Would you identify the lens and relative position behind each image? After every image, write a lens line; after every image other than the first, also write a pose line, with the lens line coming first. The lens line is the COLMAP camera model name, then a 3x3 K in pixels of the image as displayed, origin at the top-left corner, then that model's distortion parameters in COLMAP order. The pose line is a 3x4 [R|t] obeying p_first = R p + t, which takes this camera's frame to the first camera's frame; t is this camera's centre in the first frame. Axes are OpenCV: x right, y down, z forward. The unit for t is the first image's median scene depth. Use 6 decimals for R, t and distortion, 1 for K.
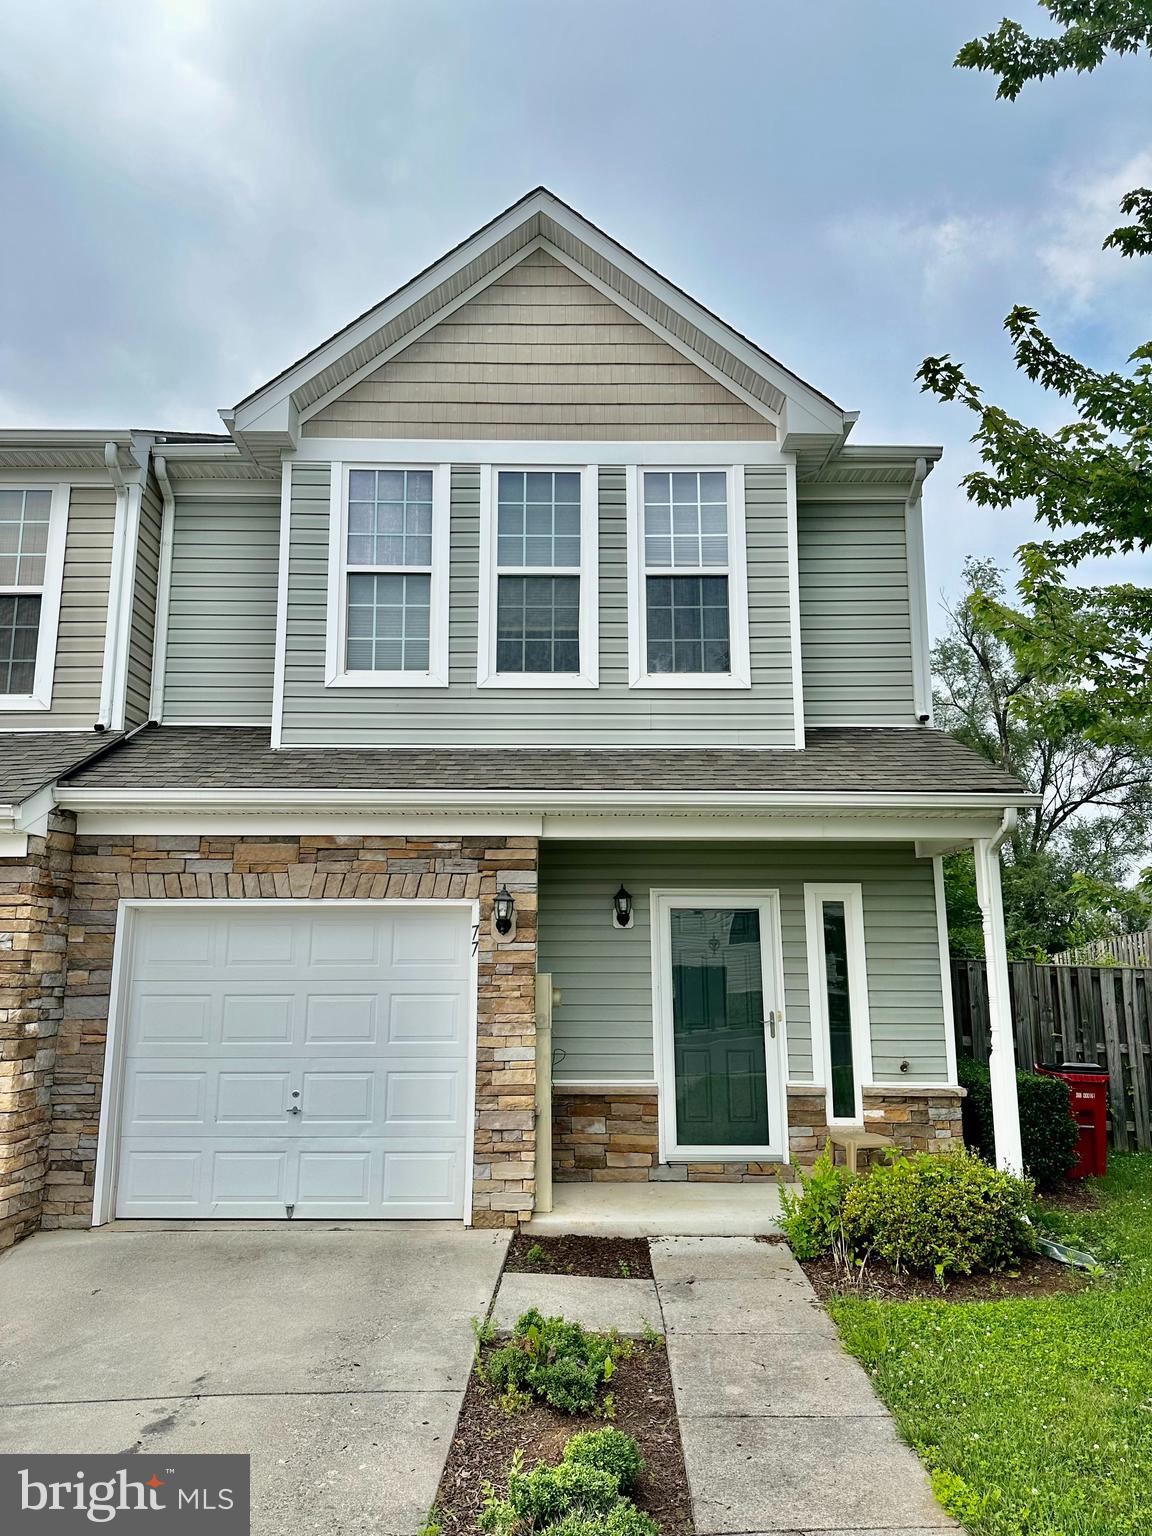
lens RADIAL K [[1086.0, 0, 576.1], [0, 1086.0, 760.4], [0, 0, 1]] dist [0.118801, -0.197561]
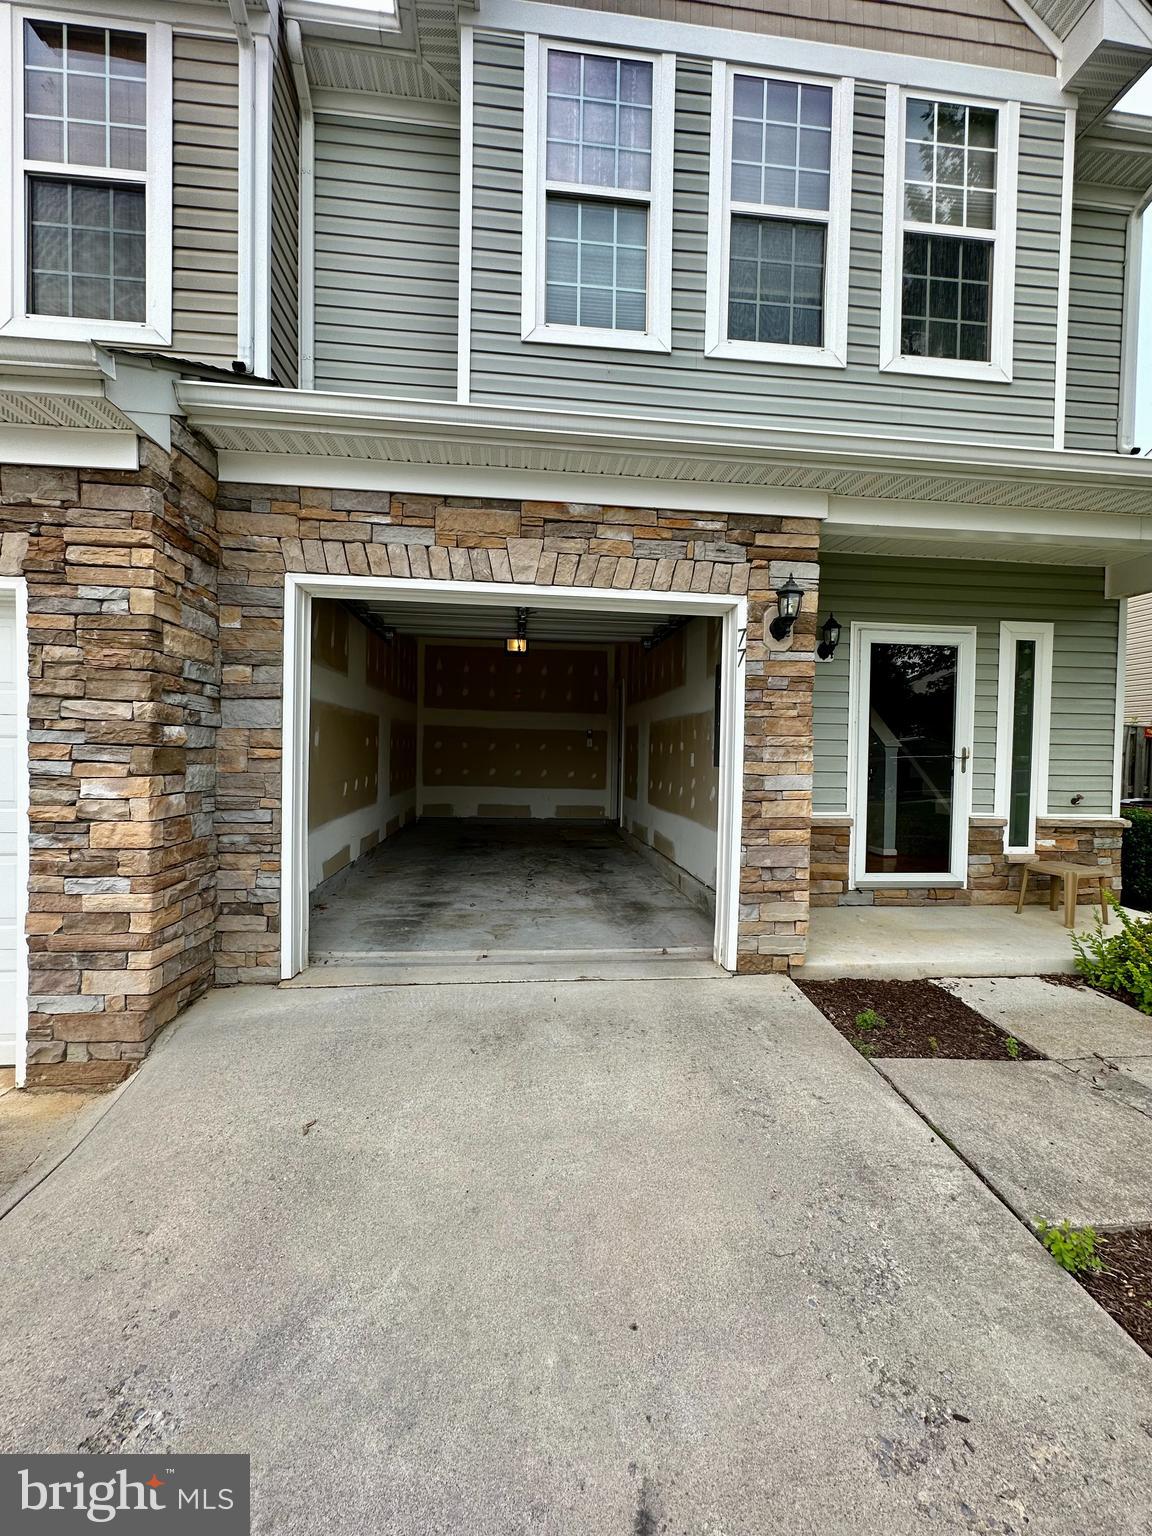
lens RADIAL K [[602.9, 0, 576.0], [0, 602.9, 768.0], [0, 0, 1]] dist [-0.004277, 0.000161]
pose [[0.995310, 0.014259, 0.095678, -0.253392], [-0.034444, 0.976494, 0.212775, 0.160248], [-0.090395, -0.215073, 0.972405, 0.553002]]
